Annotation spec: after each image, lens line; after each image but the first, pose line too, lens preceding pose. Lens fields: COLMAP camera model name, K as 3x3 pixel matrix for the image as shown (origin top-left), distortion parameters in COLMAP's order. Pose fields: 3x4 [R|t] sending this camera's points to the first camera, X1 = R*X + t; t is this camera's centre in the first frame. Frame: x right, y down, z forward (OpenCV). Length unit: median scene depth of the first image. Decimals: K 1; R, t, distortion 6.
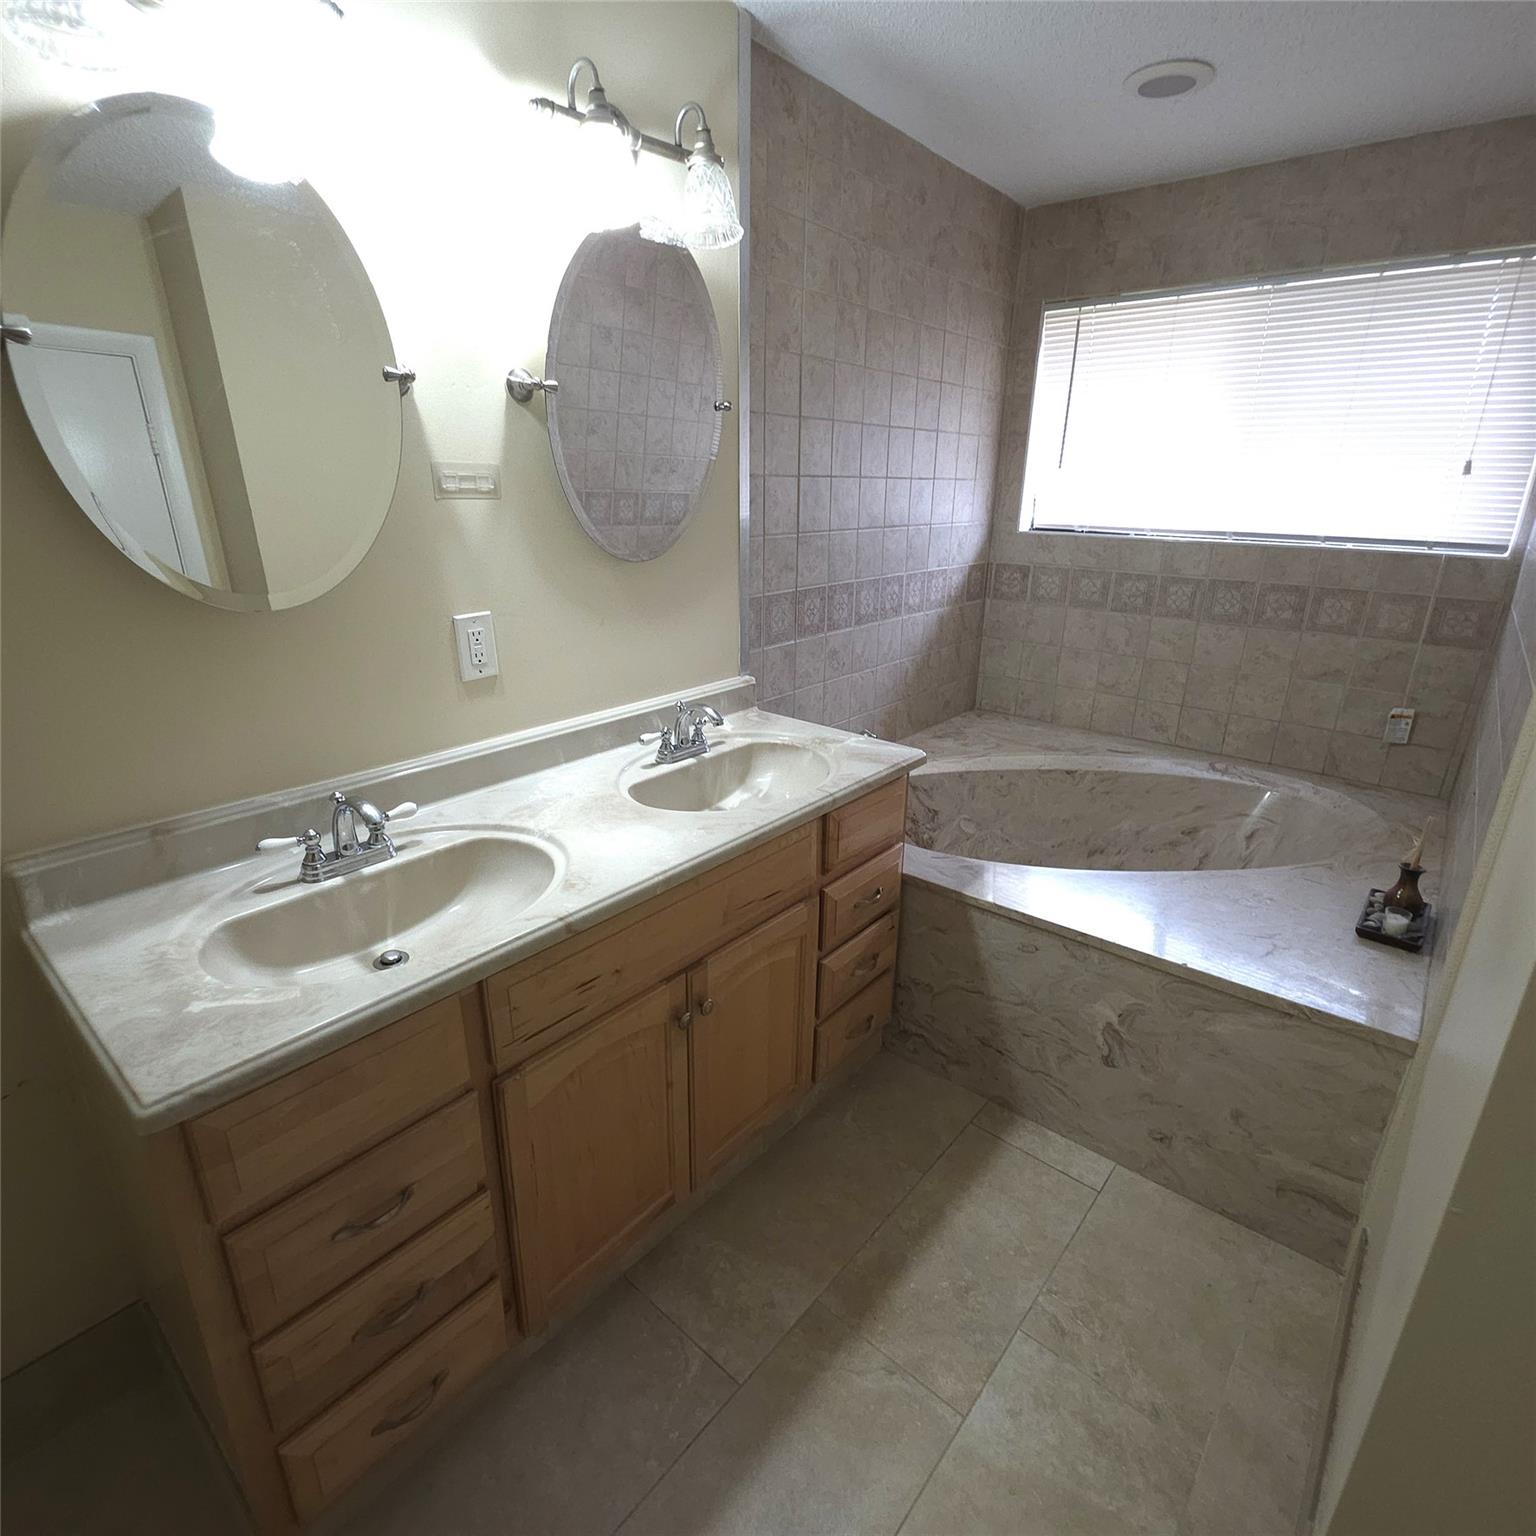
lens RADIAL K [[818.0, 0, 768.3], [0, 818.0, 769.2], [0, 0, 1]] dist [0.008468, -0.003762]
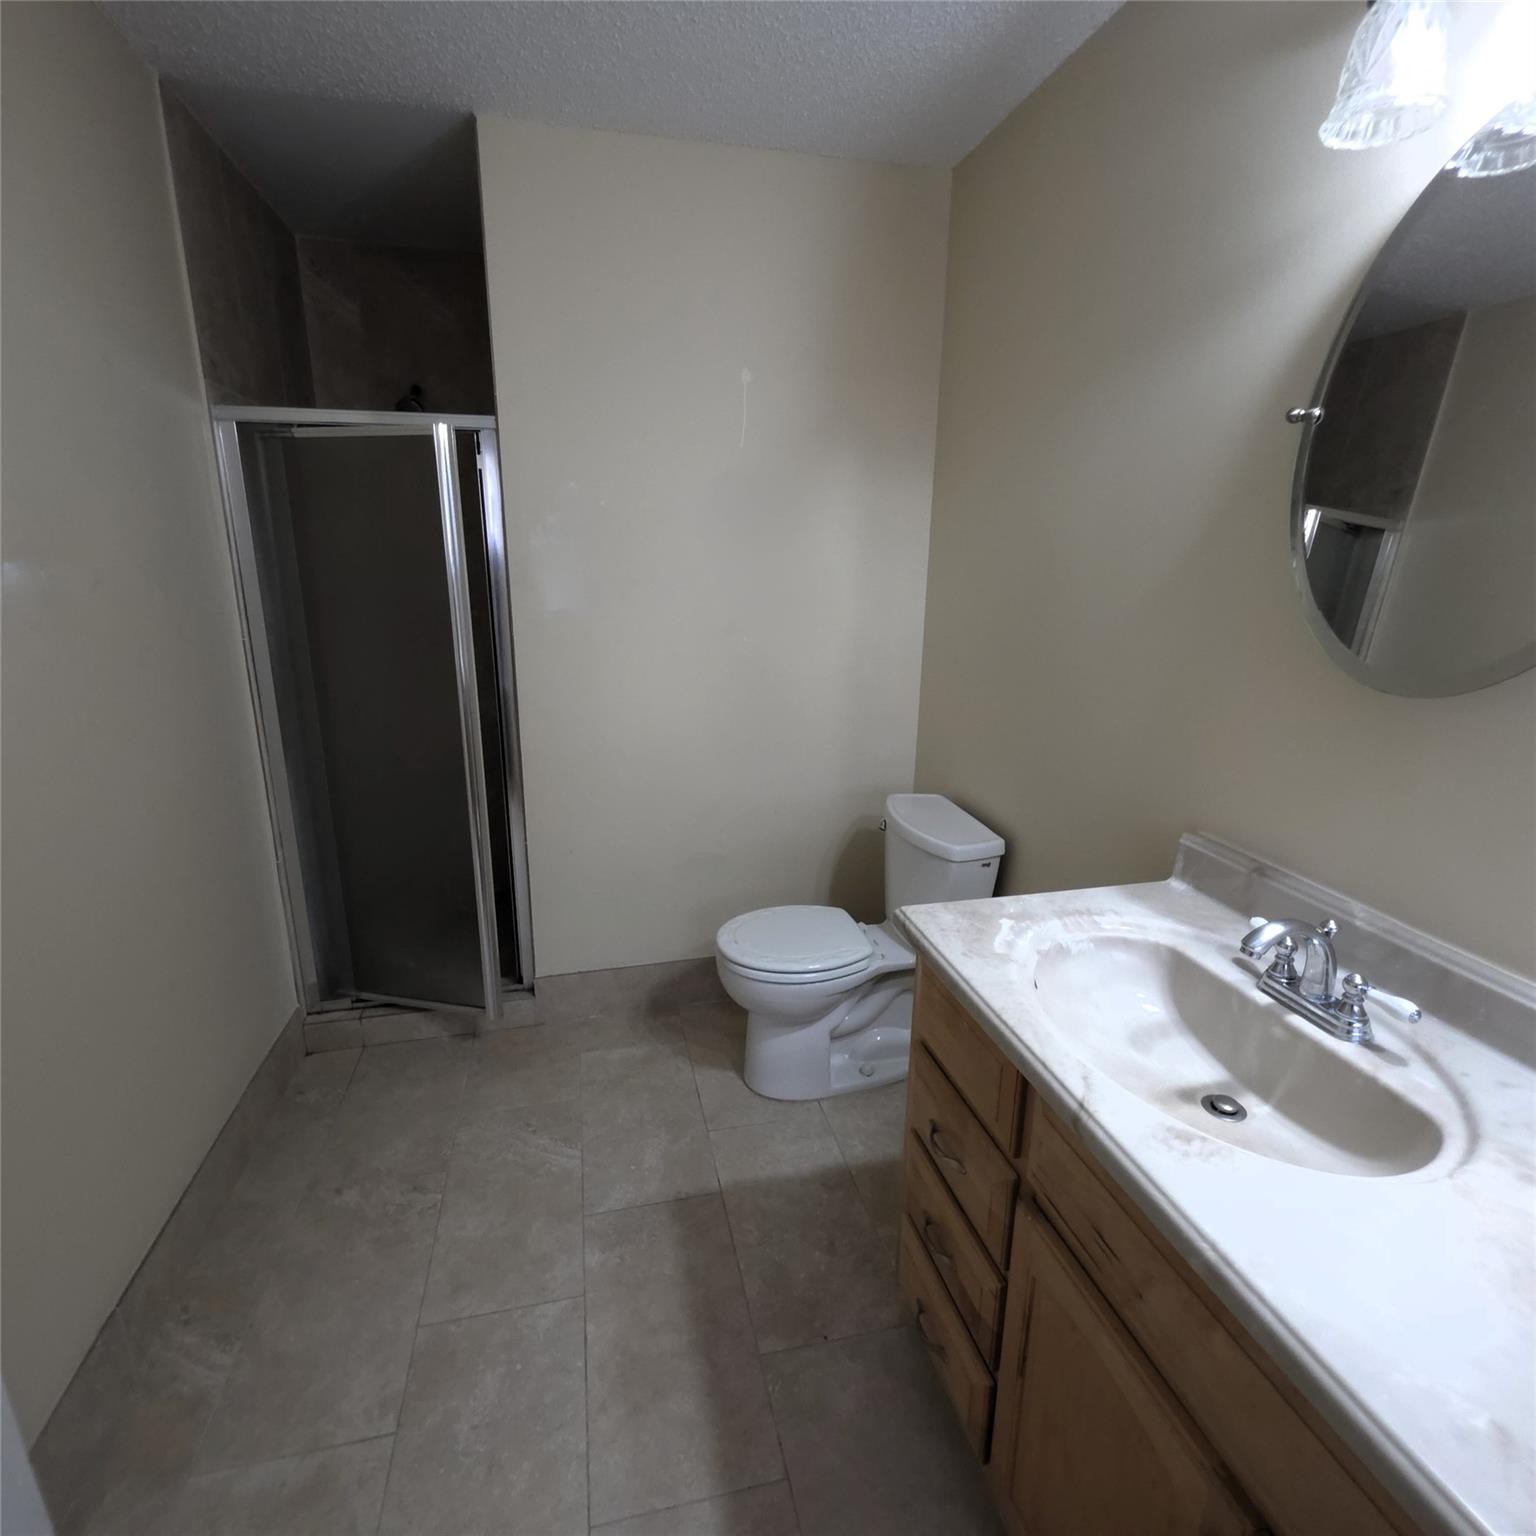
lens RADIAL K [[818.0, 0, 765.0], [0, 818.0, 769.3], [0, 0, 1]] dist [0.008468, -0.003762]
pose [[-0.593486, 0.192687, -0.781439, 0.394815], [-0.282698, 0.859148, 0.426551, -0.282901], [0.753562, 0.474063, -0.455420, 0.880931]]
